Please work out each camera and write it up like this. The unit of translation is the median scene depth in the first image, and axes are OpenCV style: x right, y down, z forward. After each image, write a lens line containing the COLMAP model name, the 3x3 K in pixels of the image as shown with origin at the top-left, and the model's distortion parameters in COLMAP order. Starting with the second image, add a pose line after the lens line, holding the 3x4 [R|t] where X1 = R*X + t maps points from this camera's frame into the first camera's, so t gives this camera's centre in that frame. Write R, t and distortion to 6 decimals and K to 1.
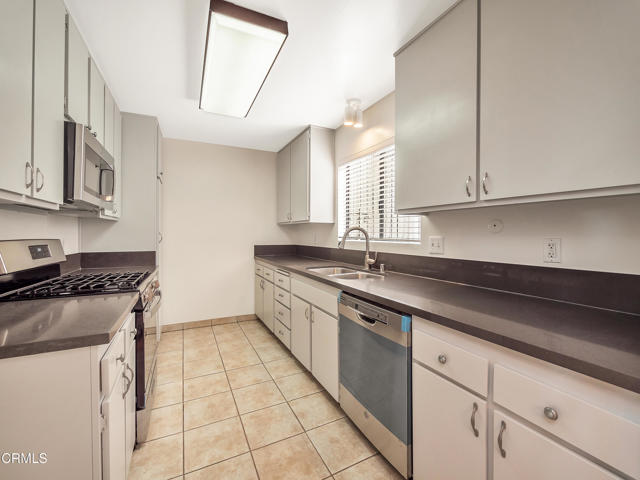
lens RADIAL K [[275.4, 0, 320.0], [0, 275.4, 240.0], [0, 0, 1]] dist [-0.000103, 0.000008]
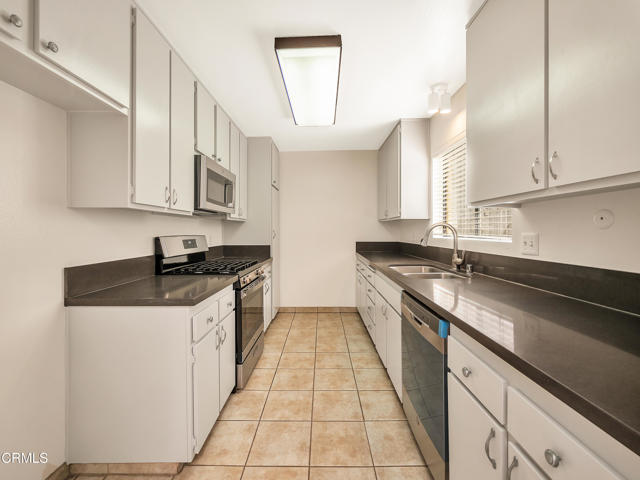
lens RADIAL K [[276.6, 0, 319.7], [0, 276.6, 237.8], [0, 0, 1]] dist [-0.002221, 0.000250]
pose [[0.888017, 0.006665, -0.459763, 0.212201], [-0.005018, 0.999976, 0.004805, -0.000130], [0.459784, -0.001960, 0.888029, -0.001830]]
